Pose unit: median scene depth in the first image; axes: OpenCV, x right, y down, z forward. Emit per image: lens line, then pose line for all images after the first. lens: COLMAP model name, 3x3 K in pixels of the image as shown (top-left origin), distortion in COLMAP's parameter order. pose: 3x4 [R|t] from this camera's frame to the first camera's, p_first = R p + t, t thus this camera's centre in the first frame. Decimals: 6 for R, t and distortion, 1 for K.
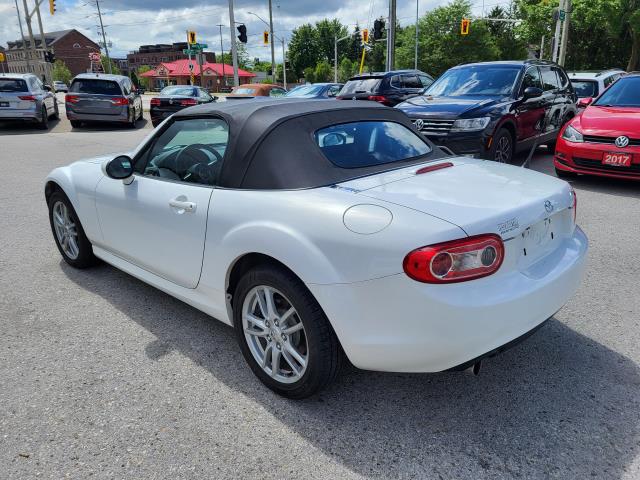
lens RADIAL K [[493.2, 0, 320.0], [0, 493.2, 240.0], [0, 0, 1]] dist [0.042153, -0.001376]
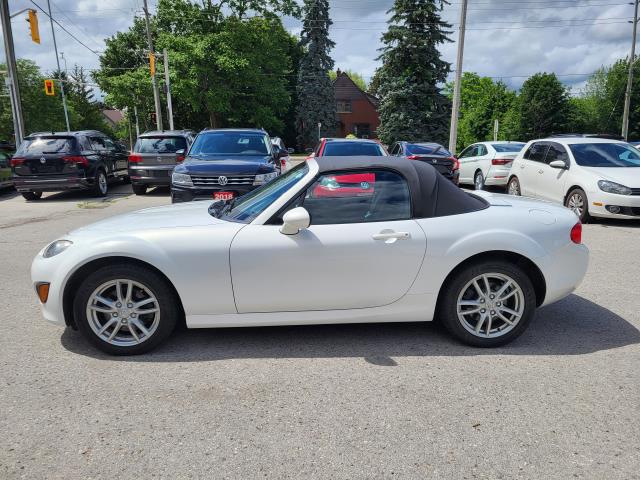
lens RADIAL K [[493.2, 0, 326.4], [0, 493.2, 237.8], [0, 0, 1]] dist [0.043115, -0.002561]
pose [[0.684672, -0.131821, 0.716832, -0.984235], [0.217660, 0.975609, -0.028487, -0.050378], [-0.695592, 0.175530, 0.696664, 0.170929]]
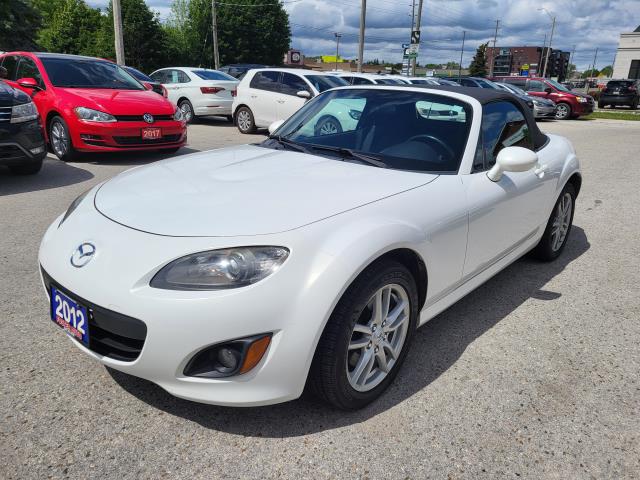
lens RADIAL K [[493.5, 0, 347.3], [0, 493.5, 239.1], [0, 0, 1]] dist [0.005154, -0.000220]
pose [[-0.074824, -0.304616, 0.949532, -1.118458], [0.260539, 0.913155, 0.313477, -0.329825], [-0.962559, 0.270846, 0.011039, 1.136608]]
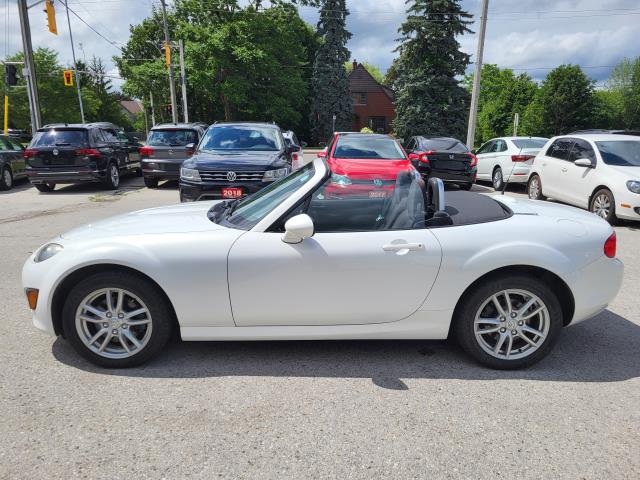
lens RADIAL K [[493.2, 0, 320.0], [0, 493.2, 240.0], [0, 0, 1]] dist [0.042153, -0.001376]
pose [[0.715226, -0.133223, 0.686079, -0.914421], [0.199770, 0.979677, -0.018022, -0.079221], [-0.669734, 0.149948, 0.727304, 0.210943]]
